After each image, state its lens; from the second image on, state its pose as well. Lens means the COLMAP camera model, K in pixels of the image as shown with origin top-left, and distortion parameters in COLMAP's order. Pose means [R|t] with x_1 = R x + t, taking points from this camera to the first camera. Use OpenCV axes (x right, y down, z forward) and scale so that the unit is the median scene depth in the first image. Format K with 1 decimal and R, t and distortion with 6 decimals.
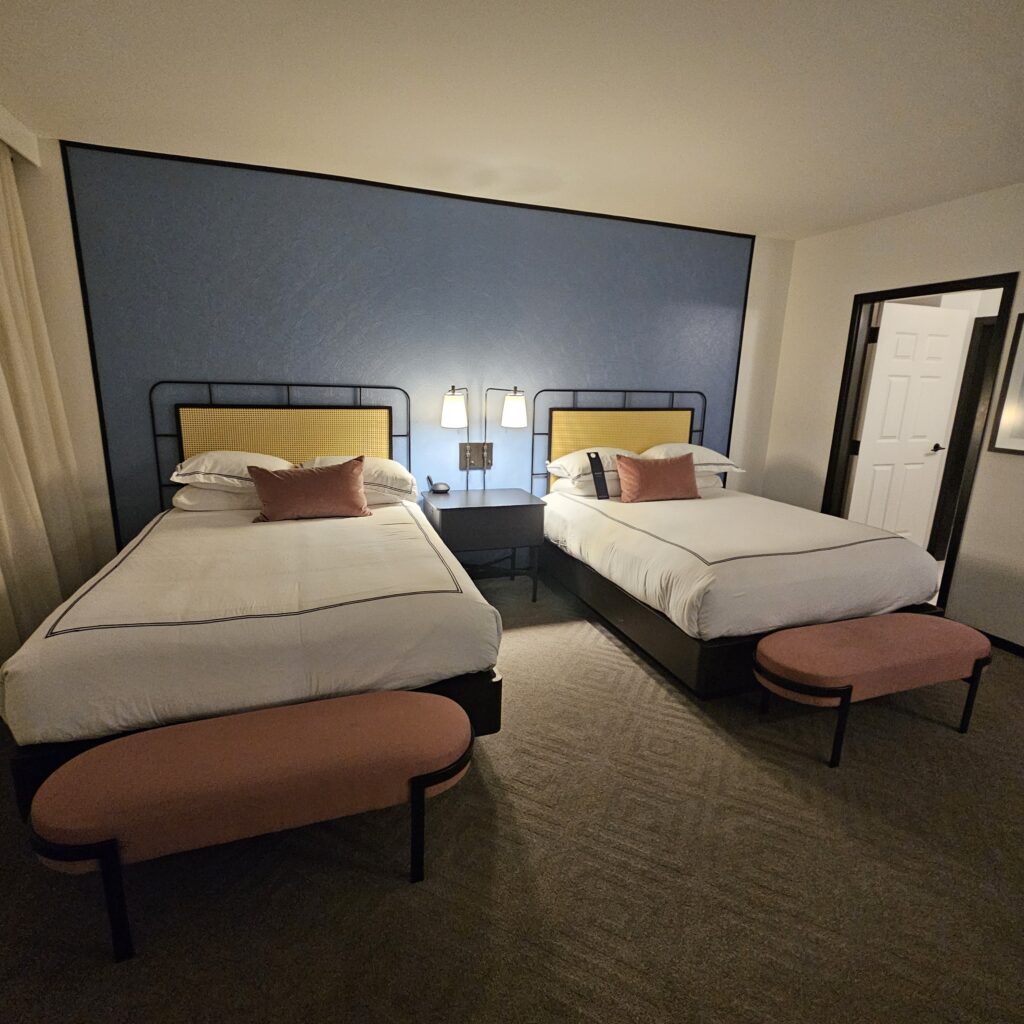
lens RADIAL K [[570.0, 0, 508.4], [0, 570.0, 511.9], [0, 0, 1]] dist [-0.007220, 0.003314]
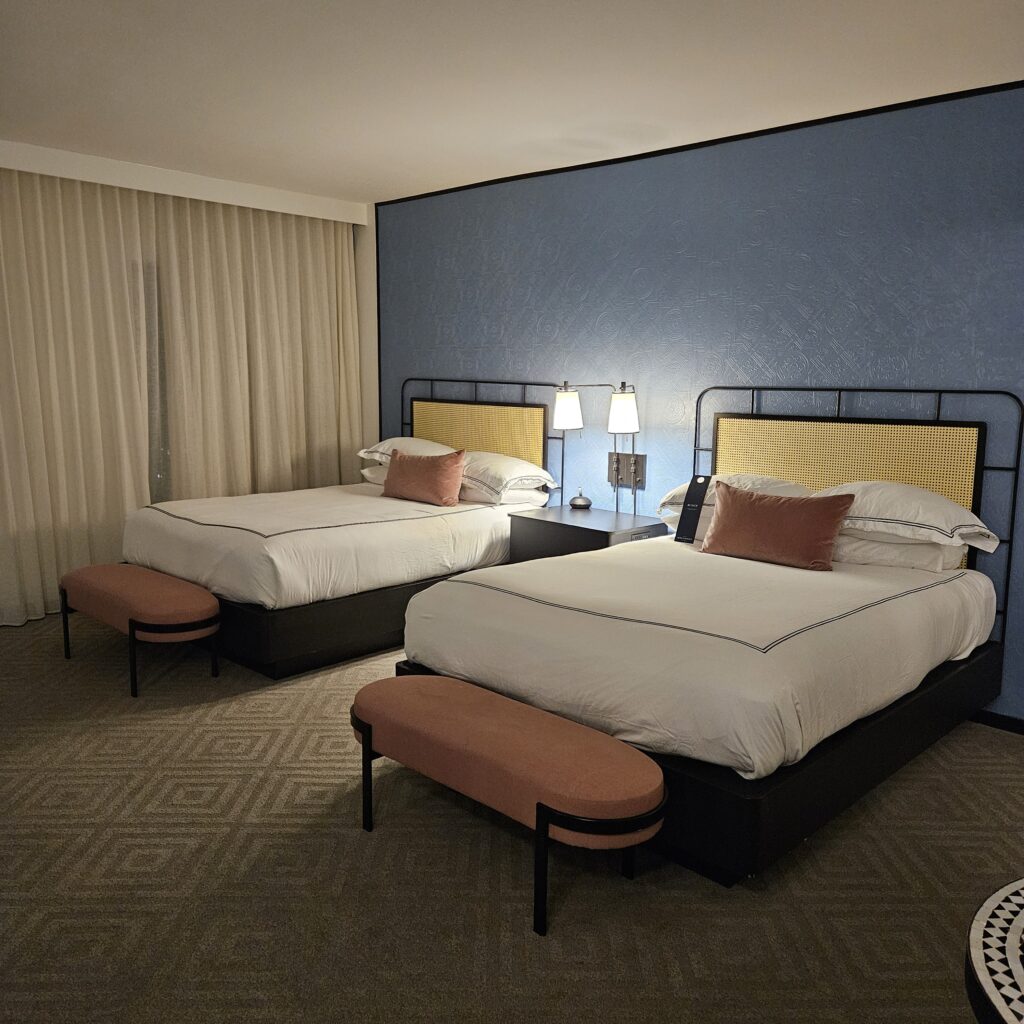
lens RADIAL K [[951.5, 0, 511.0], [0, 951.5, 517.6], [0, 0, 1]] dist [0.089310, 0.000000]
pose [[0.422046, 0.120689, -0.898505, 1.090478], [-0.206119, 0.977917, 0.034538, -0.046823], [0.882832, 0.170622, 0.437602, 0.293497]]
